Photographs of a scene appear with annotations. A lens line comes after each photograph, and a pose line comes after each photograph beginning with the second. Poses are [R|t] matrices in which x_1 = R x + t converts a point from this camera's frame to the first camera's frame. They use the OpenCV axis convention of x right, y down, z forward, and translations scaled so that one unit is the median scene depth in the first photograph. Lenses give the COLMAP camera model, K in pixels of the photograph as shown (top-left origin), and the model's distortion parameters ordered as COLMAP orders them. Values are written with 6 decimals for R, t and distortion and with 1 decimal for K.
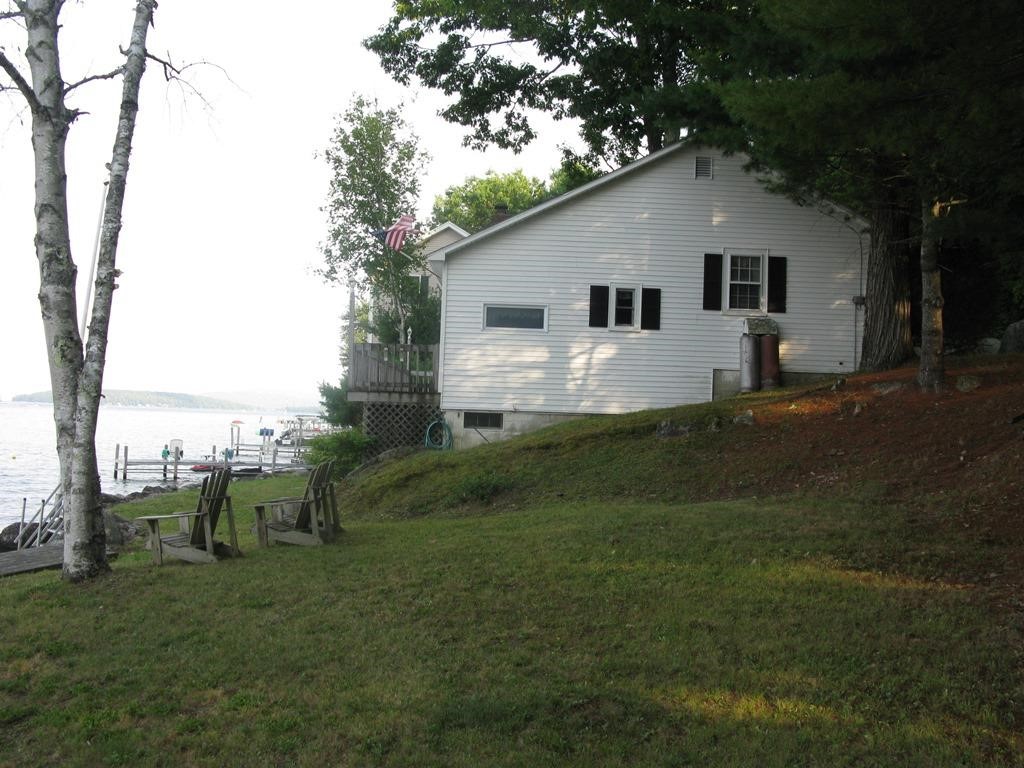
lens RADIAL K [[1052.0, 0, 501.4], [0, 1052.0, 389.0], [0, 0, 1]] dist [-0.207499, 0.253785]
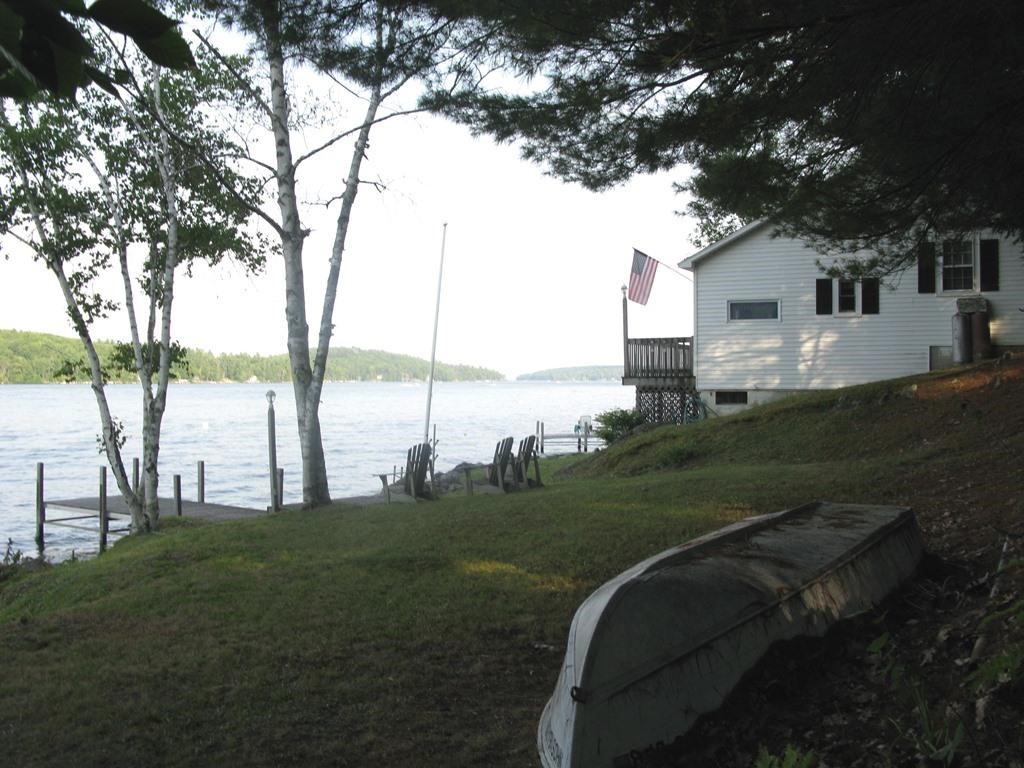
lens RADIAL K [[1052.0, 0, 501.4], [0, 1052.0, 389.0], [0, 0, 1]] dist [-0.207499, 0.253785]
pose [[0.893724, -0.031777, -0.447490, 0.281634], [0.044719, 0.998830, 0.018384, -0.014031], [0.446382, -0.036442, 0.894100, -0.179375]]
